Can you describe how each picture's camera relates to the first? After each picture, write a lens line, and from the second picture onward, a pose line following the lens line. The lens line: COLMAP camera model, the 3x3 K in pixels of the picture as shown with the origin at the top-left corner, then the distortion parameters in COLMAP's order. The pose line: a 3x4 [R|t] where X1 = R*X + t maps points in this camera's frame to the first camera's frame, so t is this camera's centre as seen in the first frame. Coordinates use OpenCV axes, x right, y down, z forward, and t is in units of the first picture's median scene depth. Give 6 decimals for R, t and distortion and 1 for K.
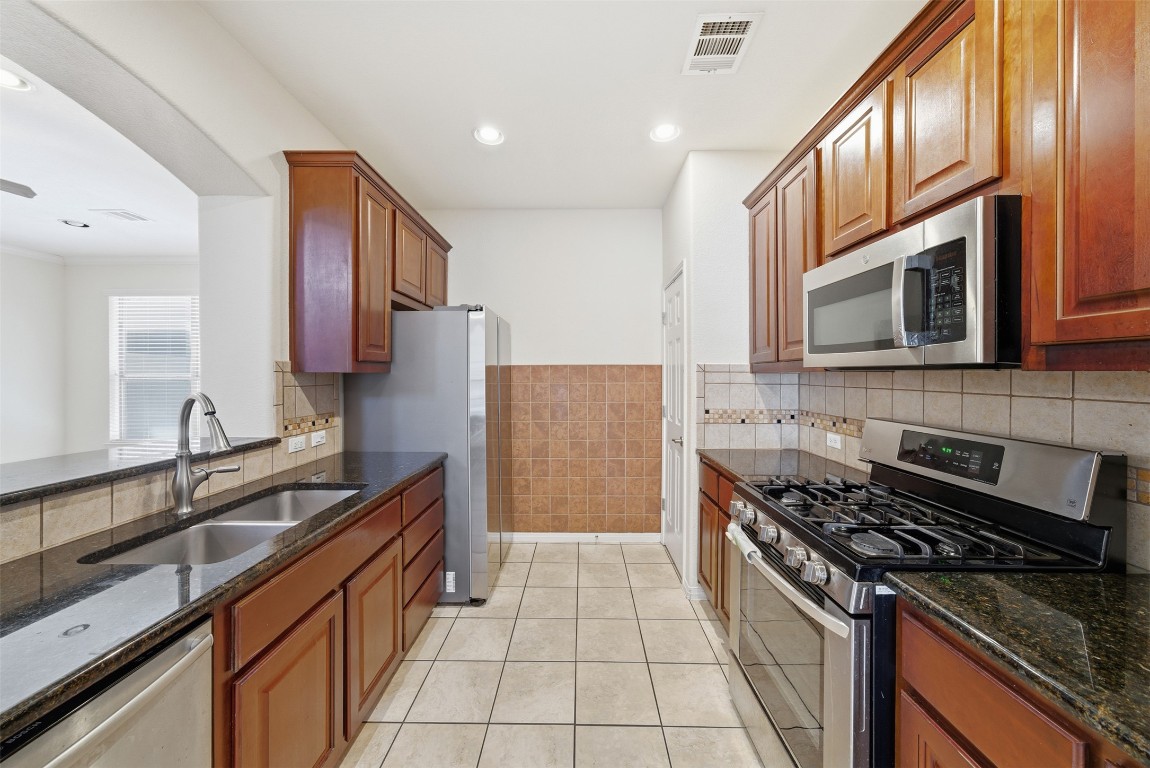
lens RADIAL K [[431.5, 0, 571.1], [0, 431.5, 377.6], [0, 0, 1]] dist [0.001292, 0.000036]
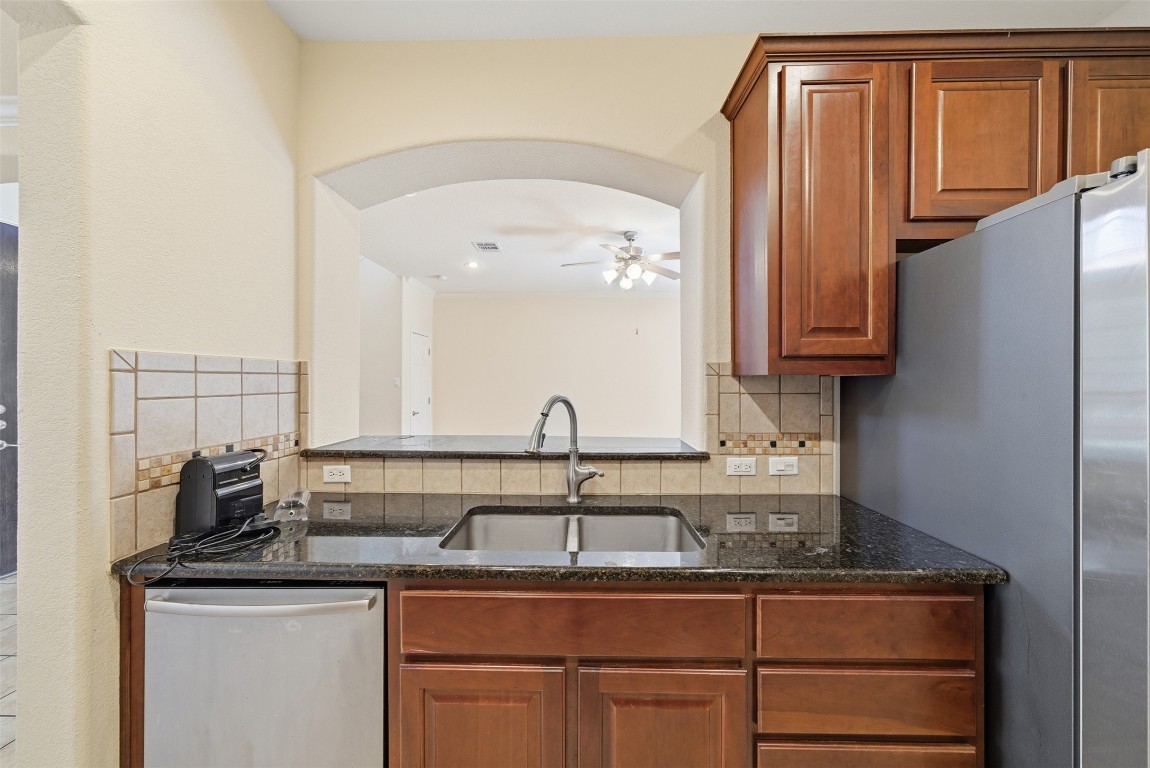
lens RADIAL K [[353.9, 0, 575.7], [0, 353.9, 379.1], [0, 0, 1]] dist [-0.011726, -0.000009]
pose [[0.002661, 0.001747, -0.999995, 0.012545], [-0.006121, 0.999980, 0.001731, -0.005725], [0.999978, 0.006116, 0.002672, 0.722540]]
